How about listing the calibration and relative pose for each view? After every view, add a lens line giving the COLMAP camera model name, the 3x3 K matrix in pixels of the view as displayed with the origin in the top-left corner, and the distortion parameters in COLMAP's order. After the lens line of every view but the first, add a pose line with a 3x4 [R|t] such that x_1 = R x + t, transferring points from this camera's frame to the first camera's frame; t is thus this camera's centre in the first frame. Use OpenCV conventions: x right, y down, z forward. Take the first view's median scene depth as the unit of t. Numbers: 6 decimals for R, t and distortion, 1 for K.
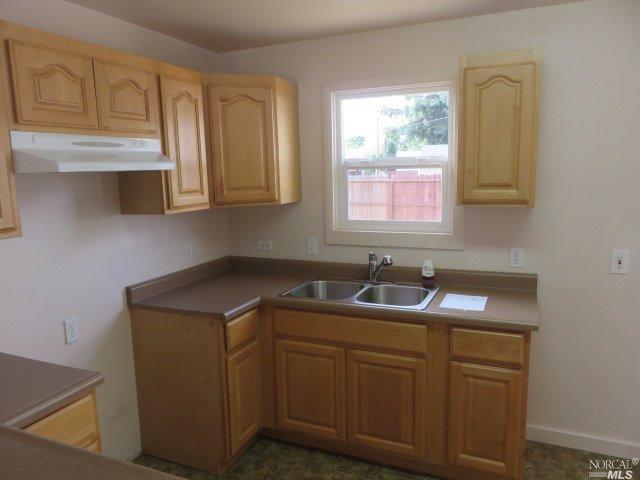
lens RADIAL K [[478.6, 0, 320.0], [0, 478.6, 240.0], [0, 0, 1]] dist [-0.022003, 0.001880]
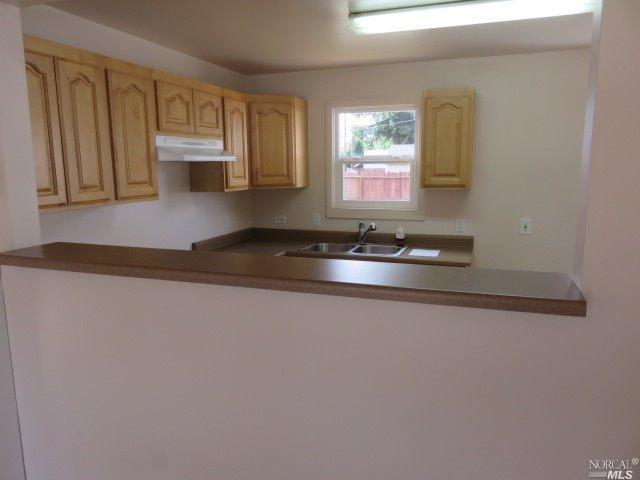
lens RADIAL K [[483.2, 0, 320.0], [0, 483.2, 240.0], [0, 0, 1]] dist [-0.015668, 0.006824]
pose [[0.997217, 0.004309, 0.074435, -0.132706], [-0.004608, 0.999982, 0.003843, 0.081576], [-0.074417, -0.004176, 0.997218, -0.466415]]
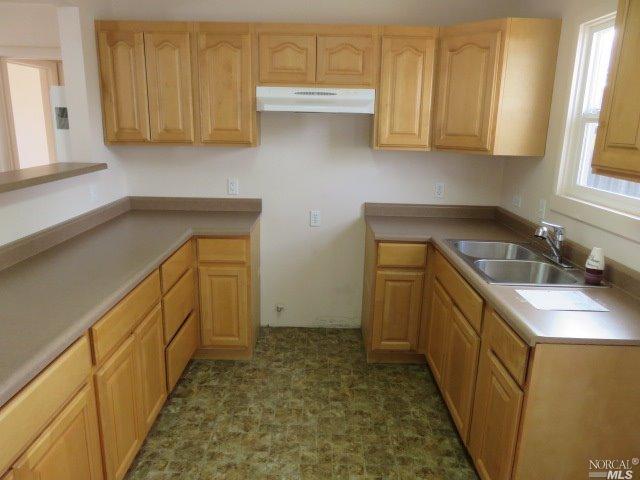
lens RADIAL K [[483.2, 0, 320.0], [0, 483.2, 240.0], [0, 0, 1]] dist [-0.015668, 0.006824]
pose [[0.402986, 0.251396, -0.880001, 0.762241], [-0.169100, 0.965431, 0.198364, -0.047866], [0.899448, 0.068870, 0.431566, 0.307361]]
